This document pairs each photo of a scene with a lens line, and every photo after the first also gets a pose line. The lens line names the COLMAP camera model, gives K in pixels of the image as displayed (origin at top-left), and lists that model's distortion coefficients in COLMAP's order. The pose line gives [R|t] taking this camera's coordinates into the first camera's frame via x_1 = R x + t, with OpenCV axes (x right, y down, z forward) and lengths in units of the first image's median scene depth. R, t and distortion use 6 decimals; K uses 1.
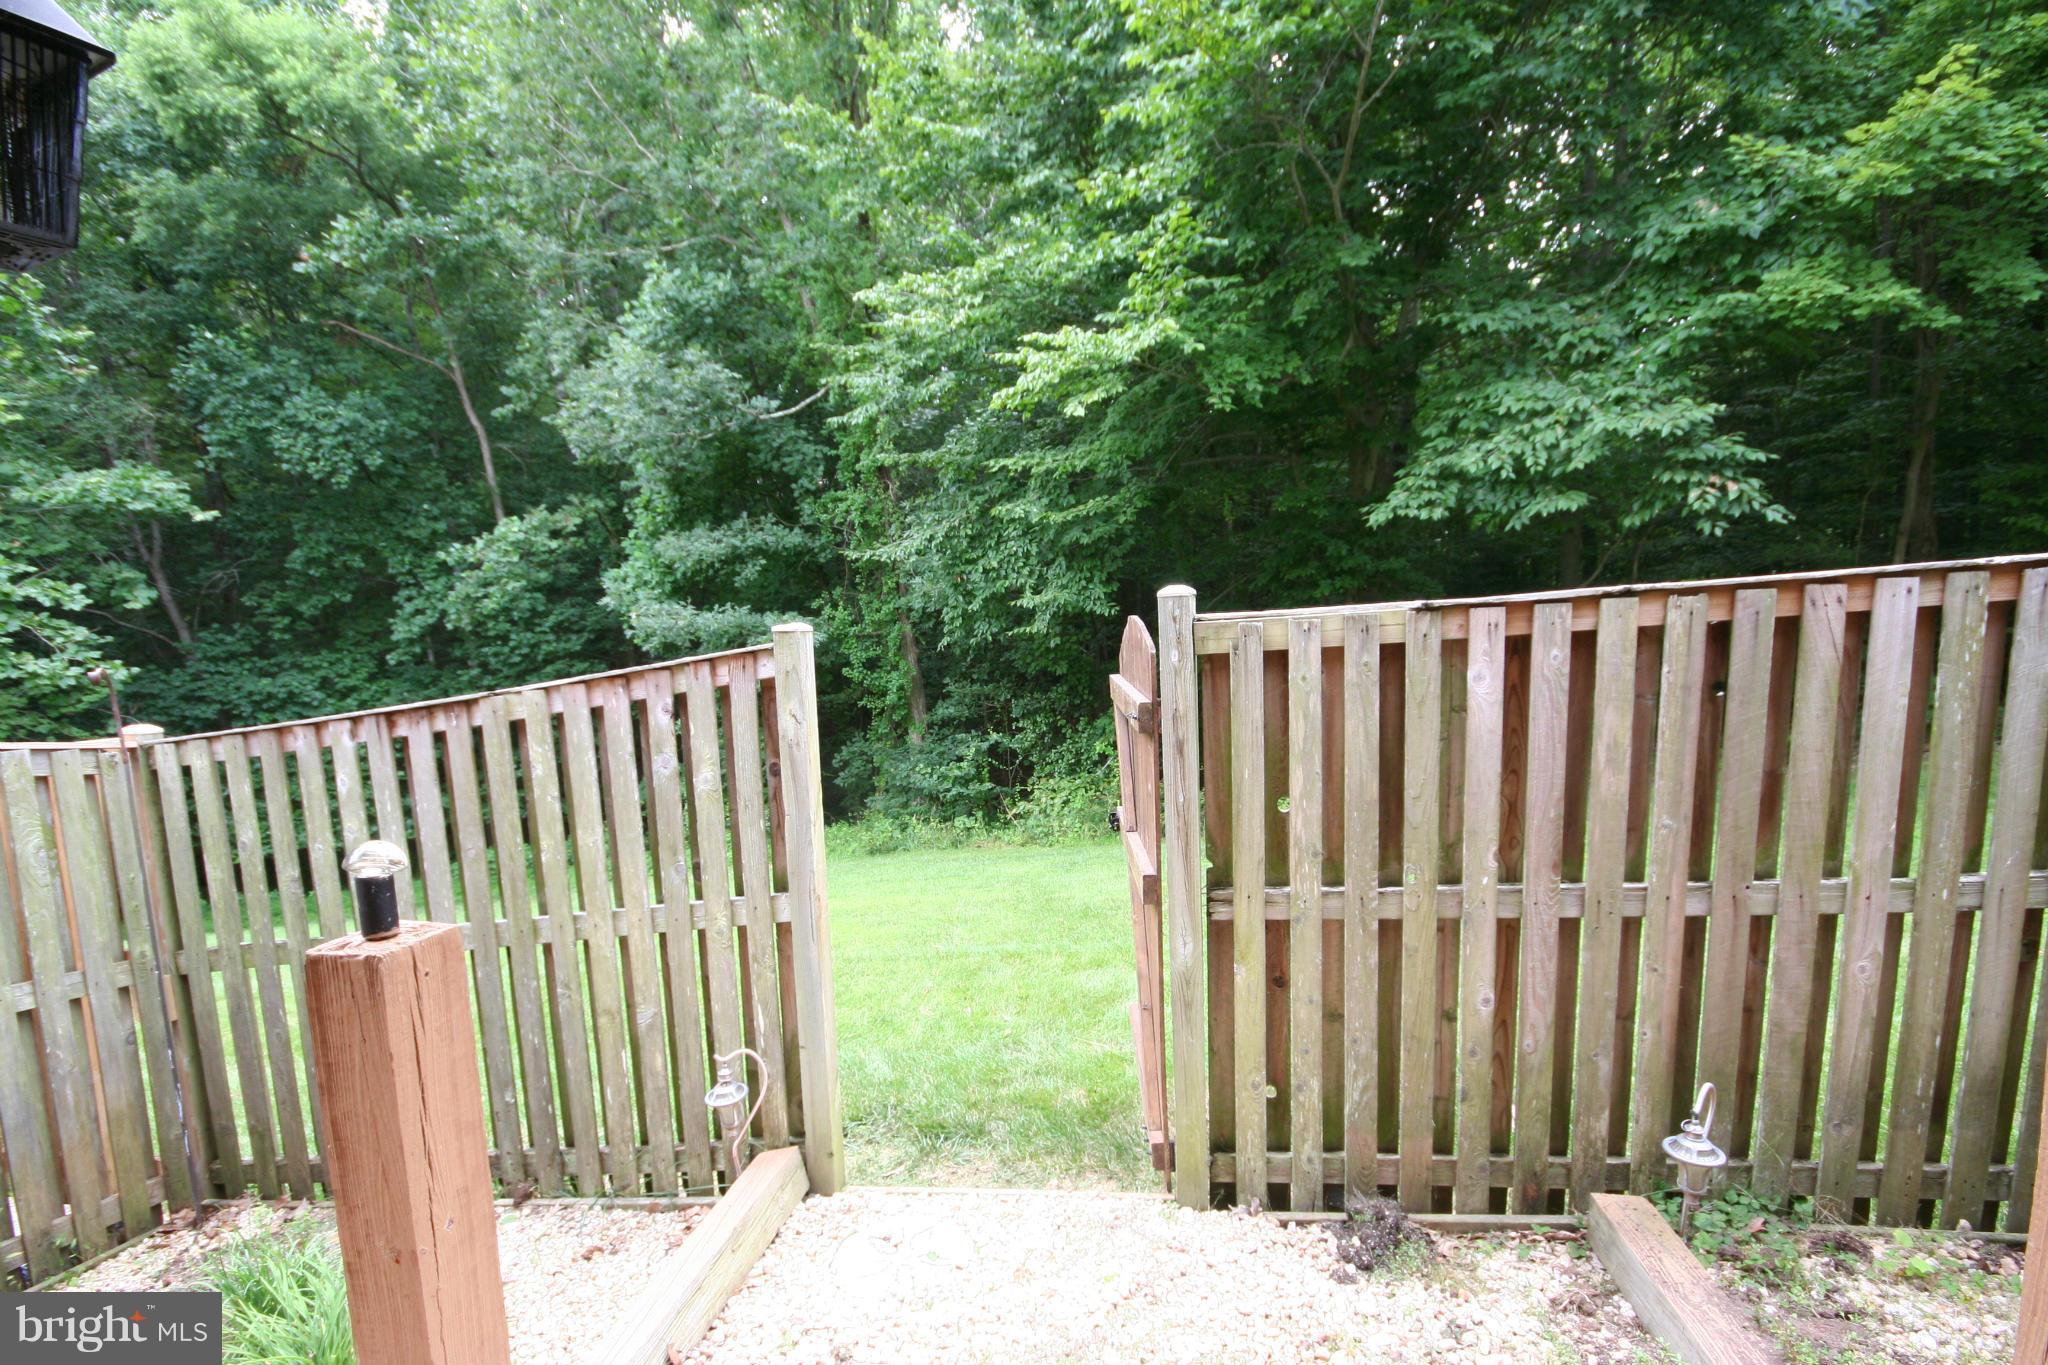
lens RADIAL K [[860.8, 0, 1032.9], [0, 860.8, 718.0], [0, 0, 1]] dist [-0.000126, 0.000104]
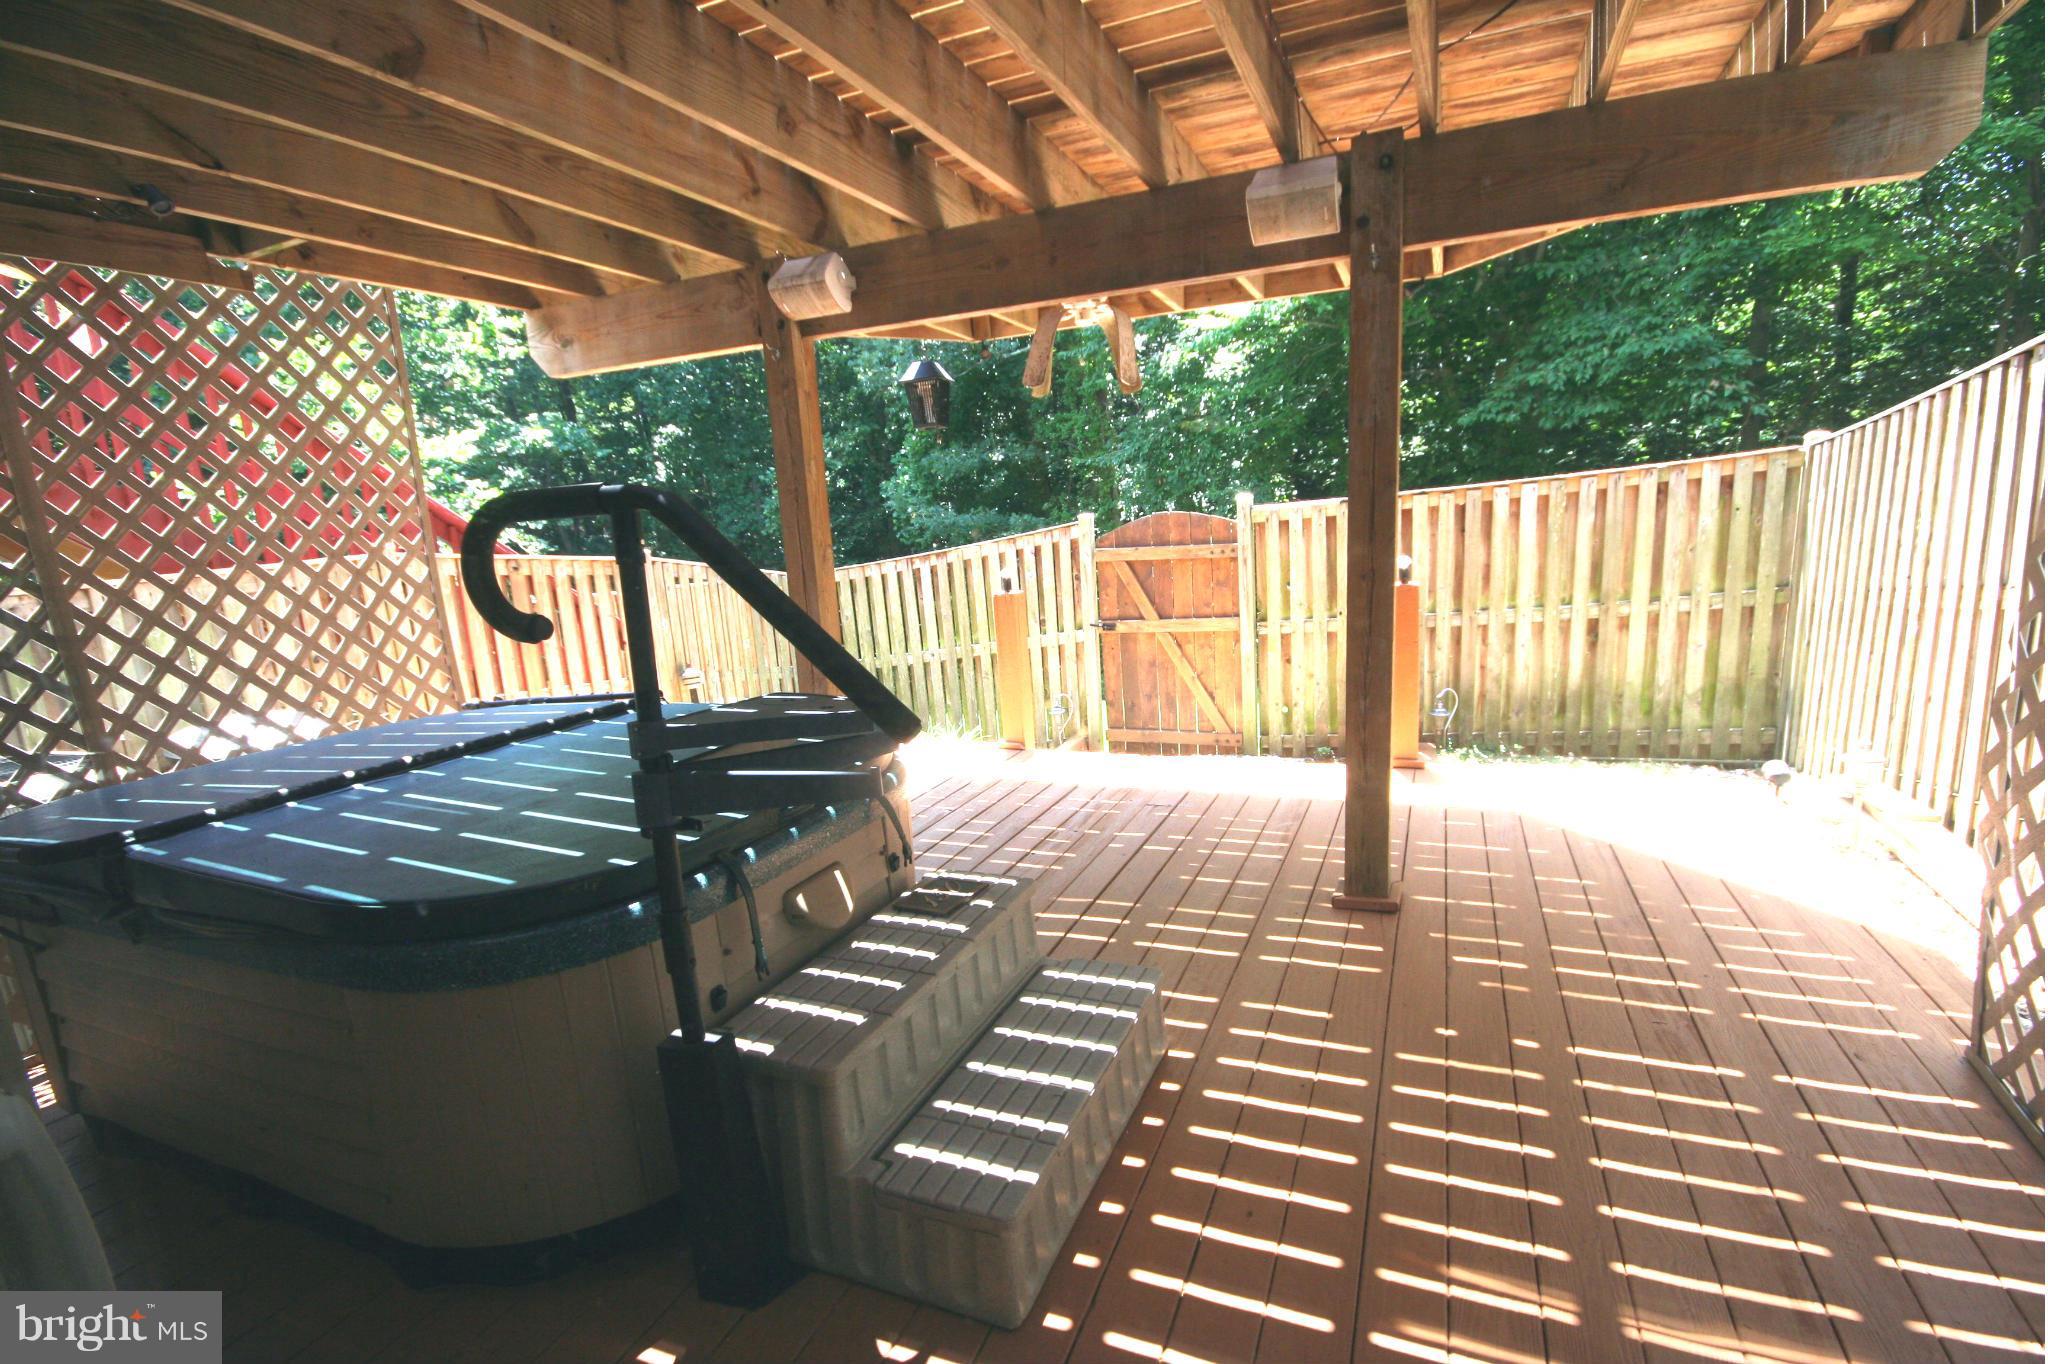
lens RADIAL K [[1033.3, 0, 1020.5], [0, 1033.3, 726.5], [0, 0, 1]] dist [0.004136, 0.001345]
pose [[0.973412, 0.010125, -0.228836, 0.094651], [0.010125, 0.996144, 0.087144, 0.097494], [0.228836, -0.087144, 0.969556, -0.822455]]
